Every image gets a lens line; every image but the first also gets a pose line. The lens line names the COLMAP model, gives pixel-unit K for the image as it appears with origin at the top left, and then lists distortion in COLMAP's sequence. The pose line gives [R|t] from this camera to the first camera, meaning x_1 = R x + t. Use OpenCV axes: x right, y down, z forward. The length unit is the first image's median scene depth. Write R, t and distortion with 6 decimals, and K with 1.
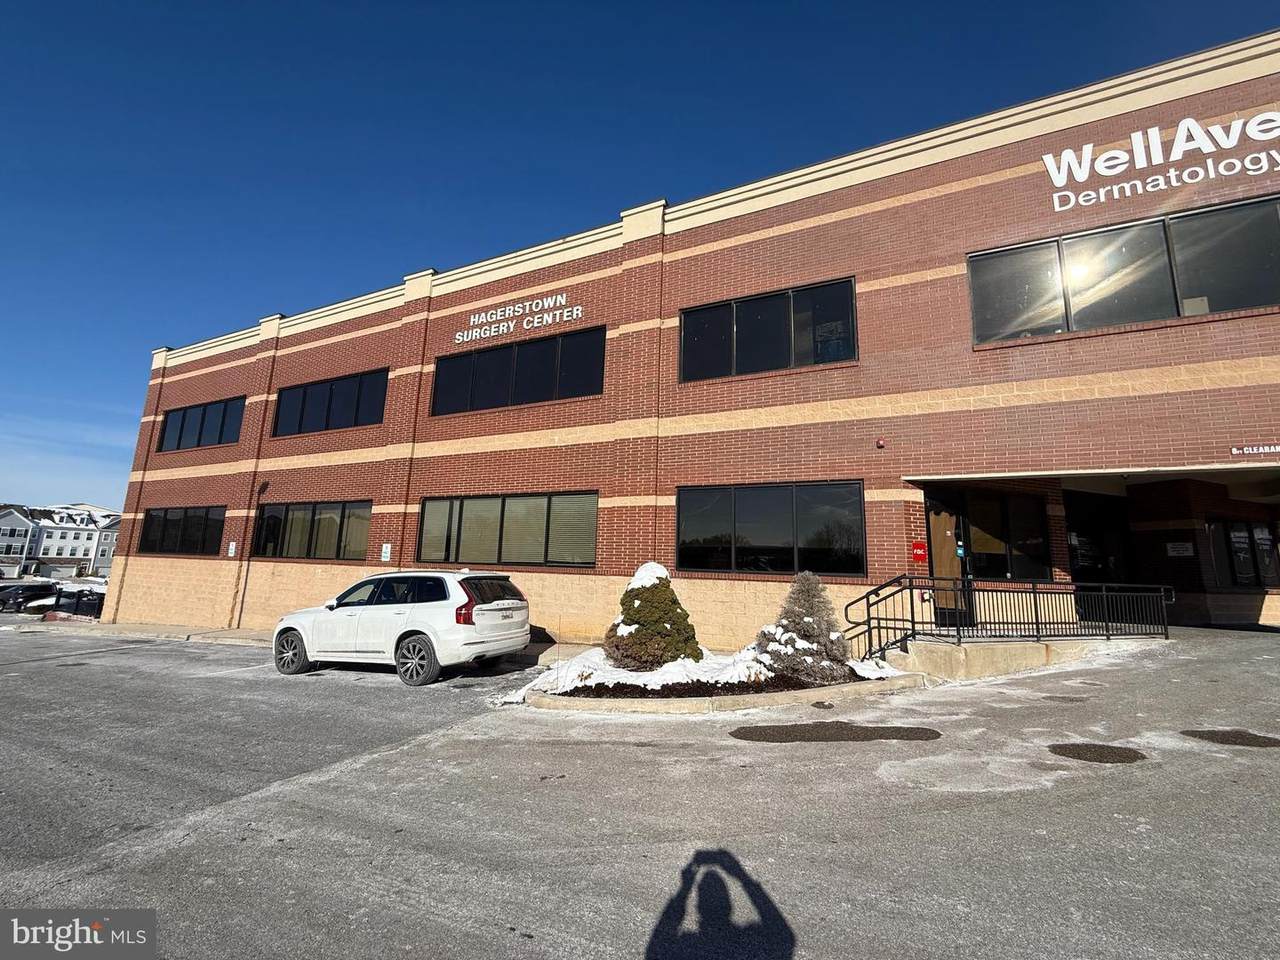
lens RADIAL K [[508.6, 0, 637.5], [0, 508.6, 479.1], [0, 0, 1]] dist [0.000929, -0.000025]
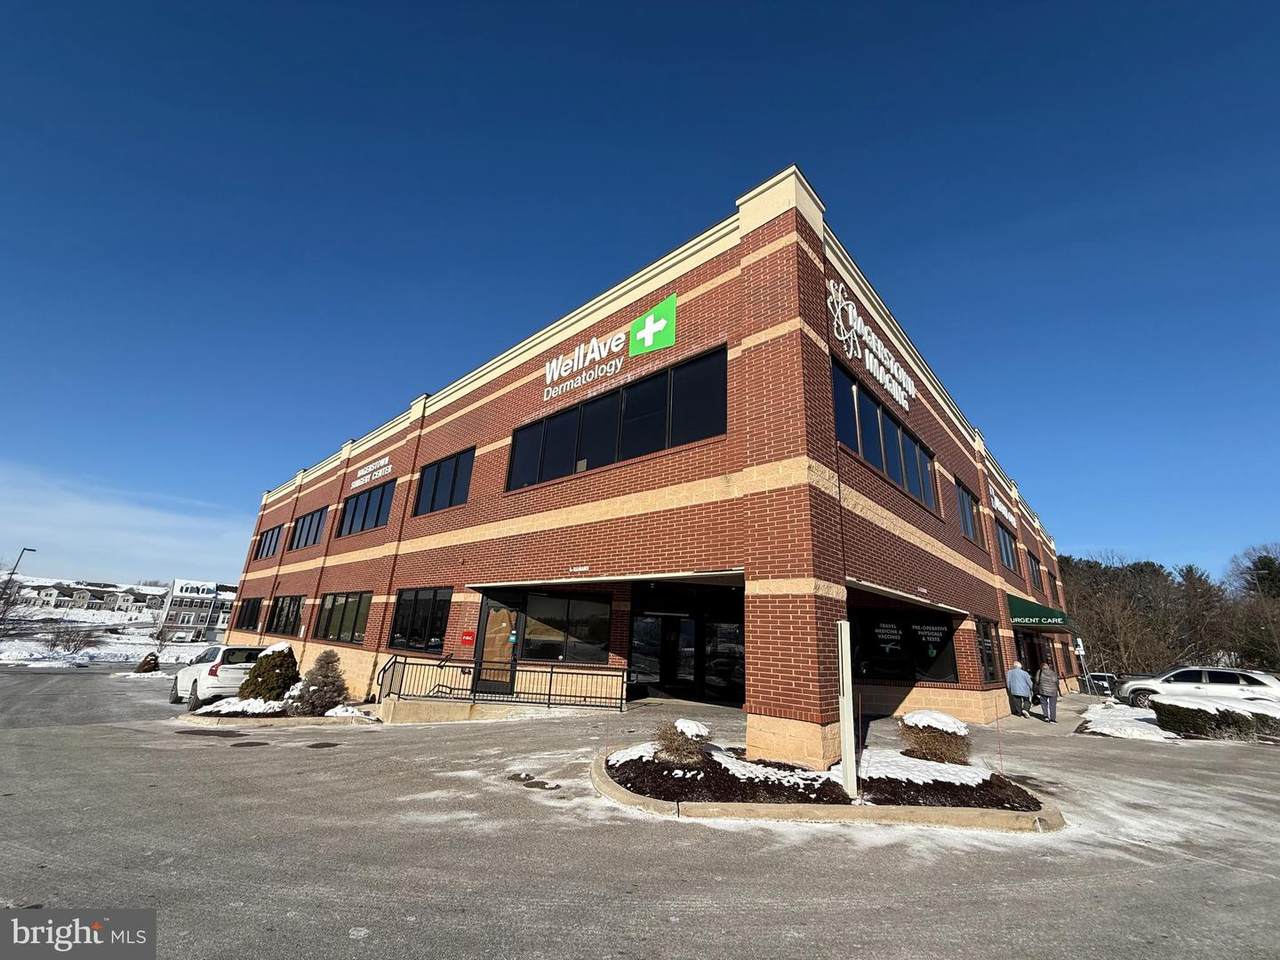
lens RADIAL K [[508.6, 0, 637.5], [0, 508.6, 479.1], [0, 0, 1]] dist [0.000929, -0.000025]
pose [[0.950961, -0.074787, -0.300135, 1.533172], [0.030452, 0.988252, -0.149767, -0.074278], [0.307809, 0.133282, 0.942066, -0.280840]]
